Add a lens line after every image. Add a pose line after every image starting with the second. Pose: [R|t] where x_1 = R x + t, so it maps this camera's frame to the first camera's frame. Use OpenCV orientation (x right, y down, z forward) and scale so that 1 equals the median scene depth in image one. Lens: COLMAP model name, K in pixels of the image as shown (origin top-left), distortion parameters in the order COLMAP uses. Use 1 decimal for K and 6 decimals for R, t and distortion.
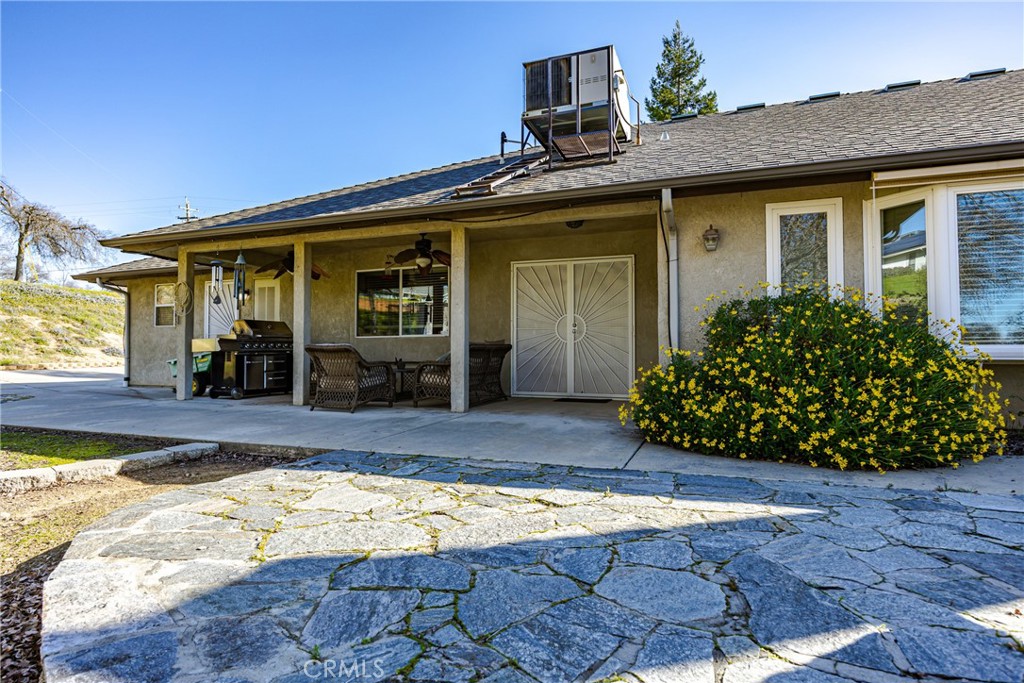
lens RADIAL K [[558.9, 0, 512.0], [0, 558.9, 341.5], [0, 0, 1]] dist [-0.003350, -0.002605]
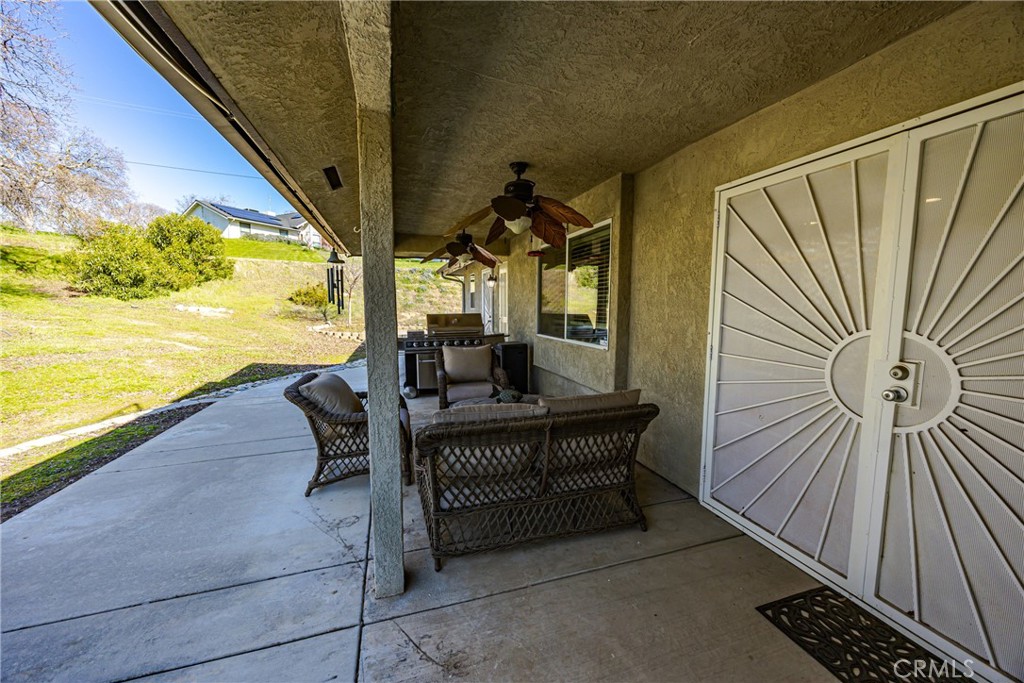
lens RADIAL K [[388.3, 0, 509.7], [0, 388.3, 343.1], [0, 0, 1]] dist [-0.003360, -0.000347]
pose [[0.618284, 0.081625, -0.781705, 0.141417], [0.017587, 0.992907, 0.117589, -0.069603], [0.785758, -0.086451, 0.612462, 0.734807]]
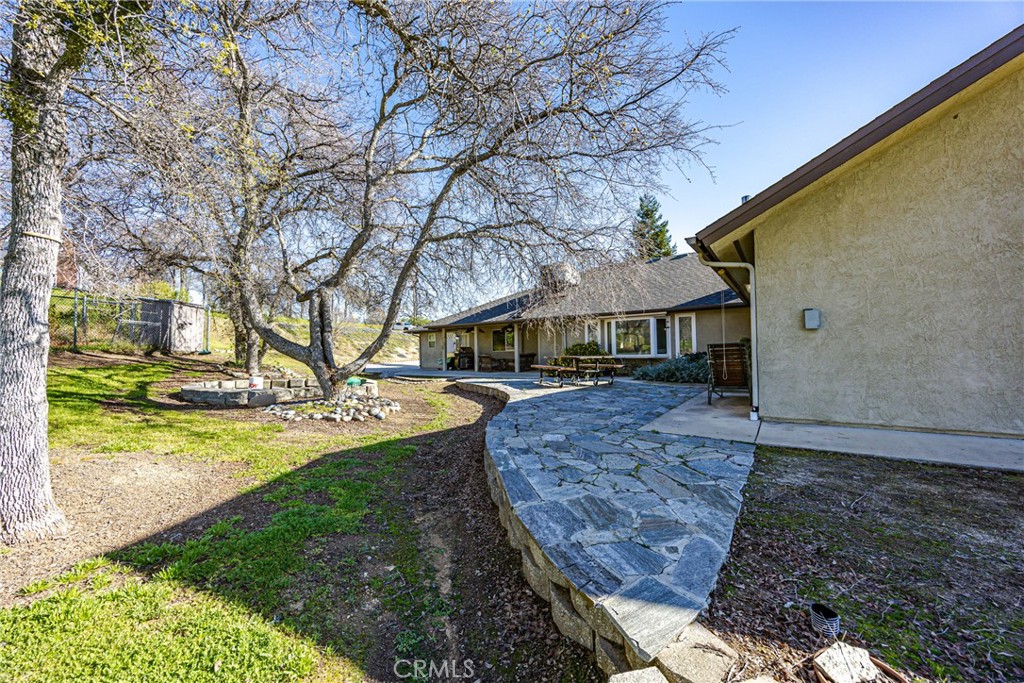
lens RADIAL K [[388.3, 0, 509.7], [0, 388.3, 343.1], [0, 0, 1]] dist [-0.003360, -0.000347]
pose [[0.966862, -0.022667, -0.254291, 0.421490], [0.022945, 0.999735, -0.001874, -0.055500], [0.254266, -0.004023, 0.967126, -1.237090]]
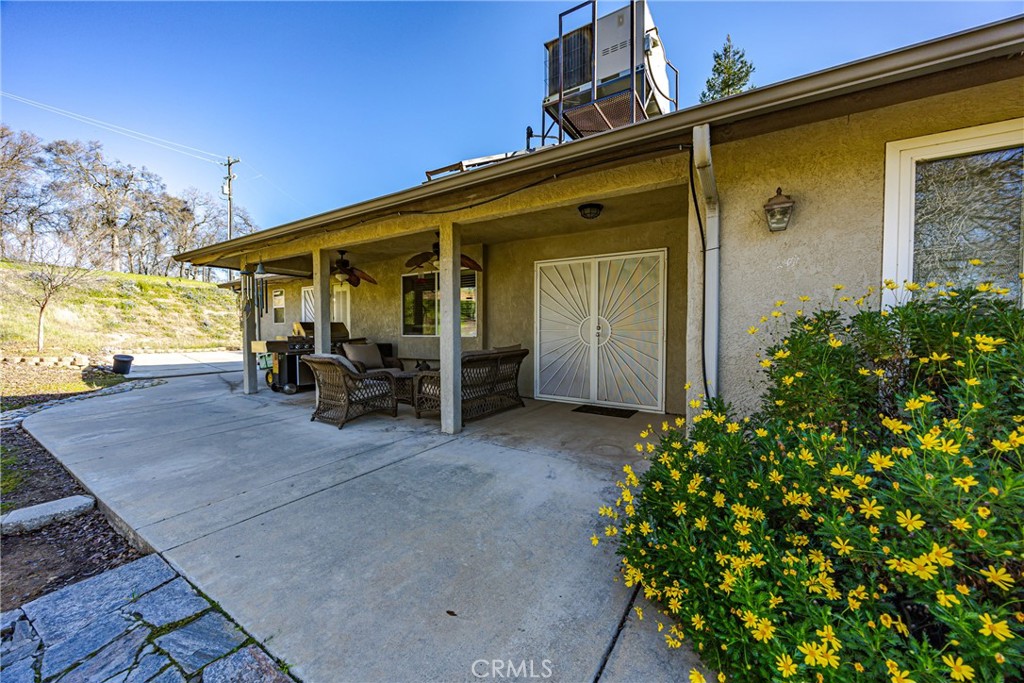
lens RADIAL K [[388.3, 0, 509.7], [0, 388.3, 343.1], [0, 0, 1]] dist [-0.003360, -0.000347]
pose [[0.977650, 0.007092, -0.210122, 0.103942], [0.005361, 0.998265, 0.058637, -0.042700], [0.210173, -0.058453, 0.975915, 0.339436]]
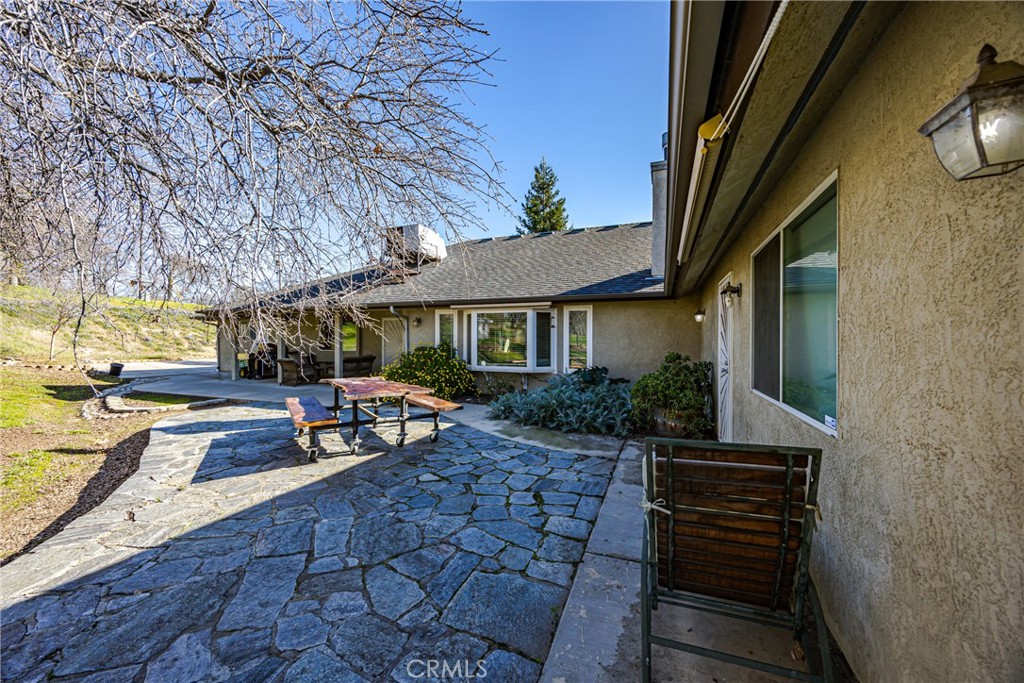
lens RADIAL K [[388.3, 0, 509.7], [0, 388.3, 343.1], [0, 0, 1]] dist [-0.003360, -0.000347]
pose [[0.999908, 0.001611, -0.013480, 0.547750], [-0.001184, 0.999499, 0.031619, -0.096650], [0.013524, -0.031600, 0.999409, -0.549392]]
